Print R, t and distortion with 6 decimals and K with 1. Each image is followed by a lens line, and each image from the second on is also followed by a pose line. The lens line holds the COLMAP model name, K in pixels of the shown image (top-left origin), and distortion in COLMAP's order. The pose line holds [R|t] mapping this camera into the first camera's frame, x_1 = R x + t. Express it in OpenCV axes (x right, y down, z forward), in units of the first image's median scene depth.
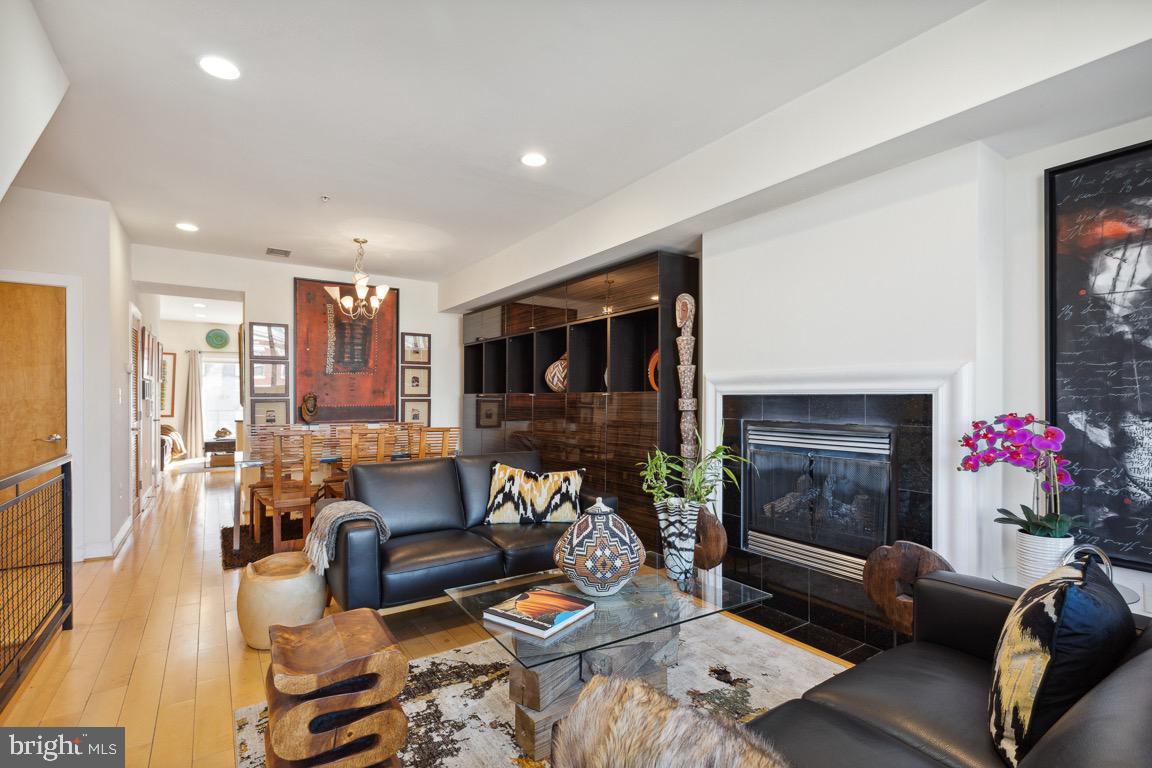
lens RADIAL K [[530.5, 0, 576.1], [0, 530.5, 398.1], [0, 0, 1]] dist [0.002027, 0.000167]
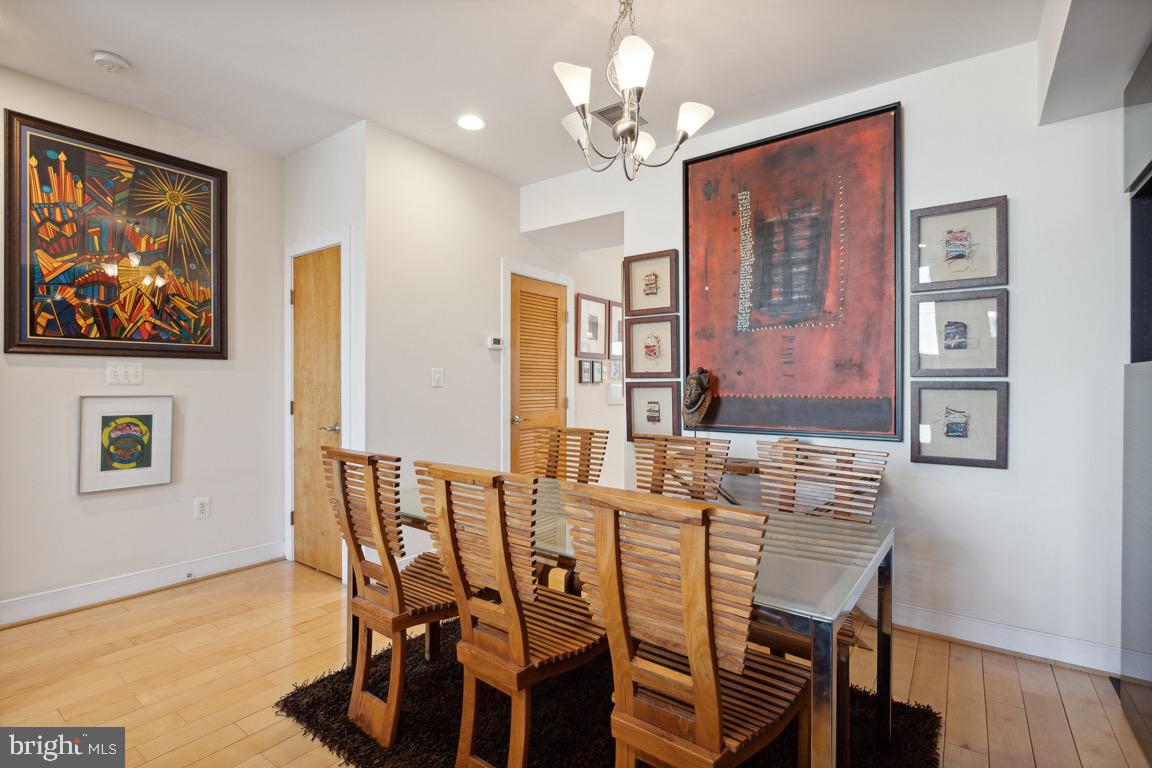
lens RADIAL K [[534.4, 0, 576.0], [0, 534.4, 384.0], [0, 0, 1]] dist [-0.005647, -0.001477]
pose [[0.332362, 0.000708, -0.943152, -0.046137], [-0.001959, 0.999998, 0.000060, 0.003879], [0.943150, 0.001828, 0.332363, 0.711565]]
